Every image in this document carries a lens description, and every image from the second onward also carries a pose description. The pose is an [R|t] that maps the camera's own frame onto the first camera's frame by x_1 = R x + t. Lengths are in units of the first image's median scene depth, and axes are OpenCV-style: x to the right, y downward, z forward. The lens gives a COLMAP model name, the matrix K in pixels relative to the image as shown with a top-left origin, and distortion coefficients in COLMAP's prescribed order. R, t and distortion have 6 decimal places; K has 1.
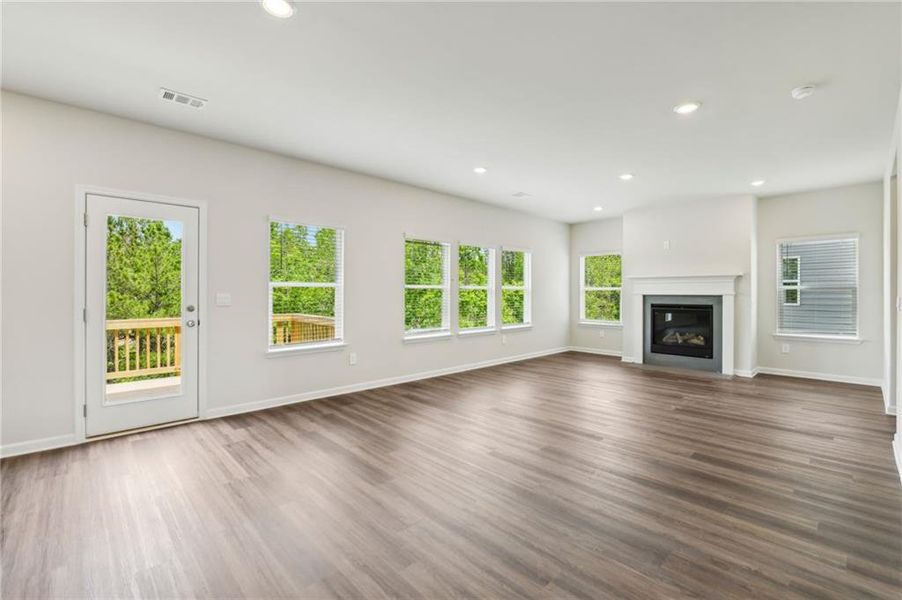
lens RADIAL K [[393.6, 0, 451.4], [0, 393.6, 290.3], [0, 0, 1]] dist [-0.004842, -0.001804]
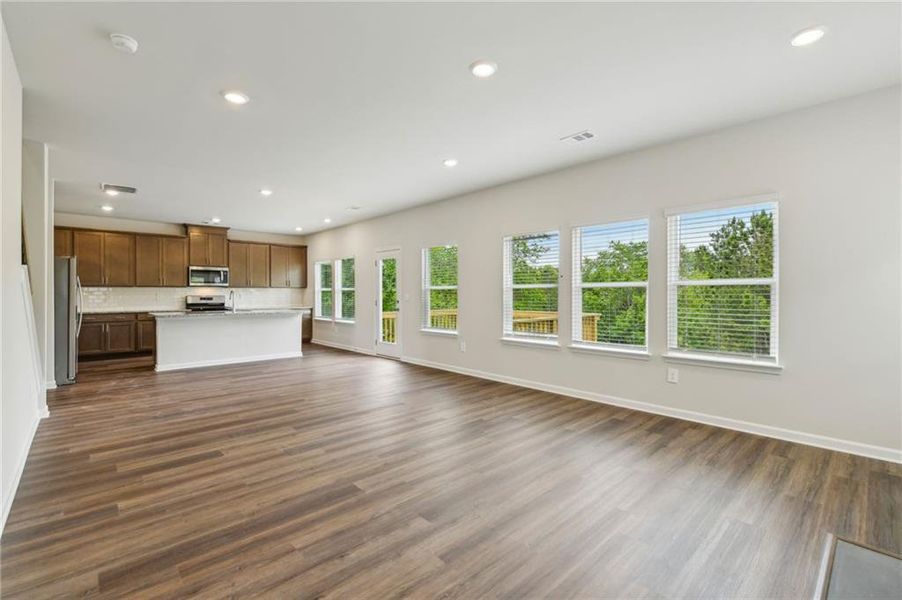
lens RADIAL K [[393.6, 0, 455.4], [0, 393.6, 295.6], [0, 0, 1]] dist [-0.004842, -0.001804]
pose [[-0.001549, 0.000782, -0.999998, 0.780487], [0.007175, 0.999974, 0.000771, 0.009824], [0.999973, -0.007174, -0.001555, 0.773457]]
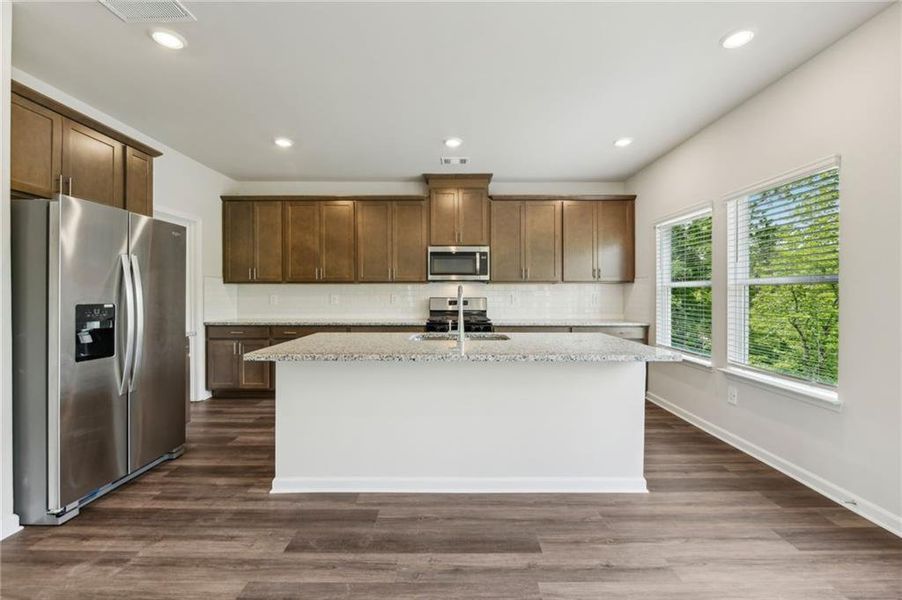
lens RADIAL K [[363.3, 0, 455.2], [0, 363.3, 296.8], [0, 0, 1]] dist [-0.003473, -0.001085]
pose [[-0.685846, -0.000560, -0.727747, -0.081967], [0.002196, 0.999994, -0.002839, 0.005055], [0.727744, -0.003546, -0.685840, 0.388945]]
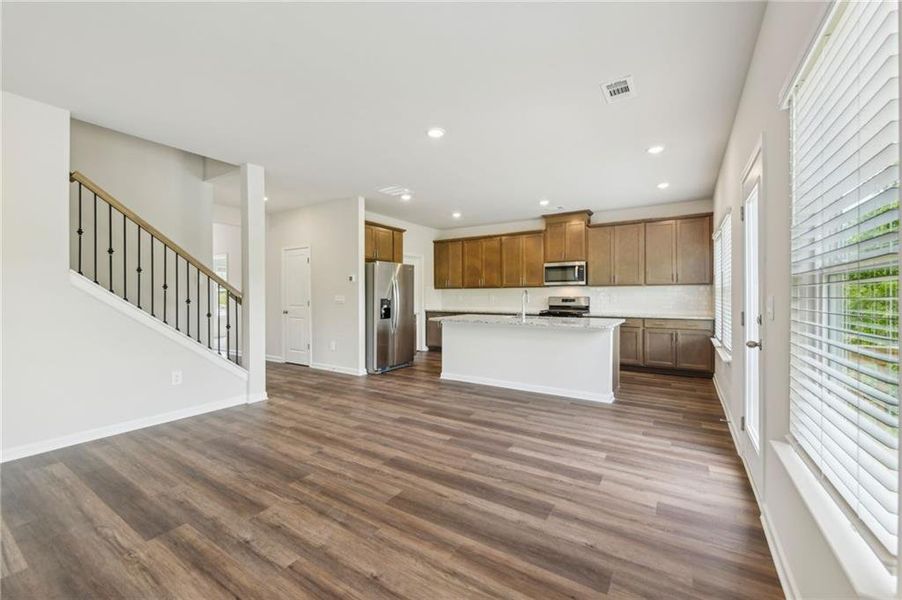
lens RADIAL K [[363.3, 0, 455.4], [0, 363.3, 297.3], [0, 0, 1]] dist [-0.003473, -0.001085]
pose [[-0.969920, -0.000603, -0.243423, -0.044886], [0.000261, 0.999994, -0.003517, 0.009879], [0.243424, -0.003475, -0.969914, 0.851806]]
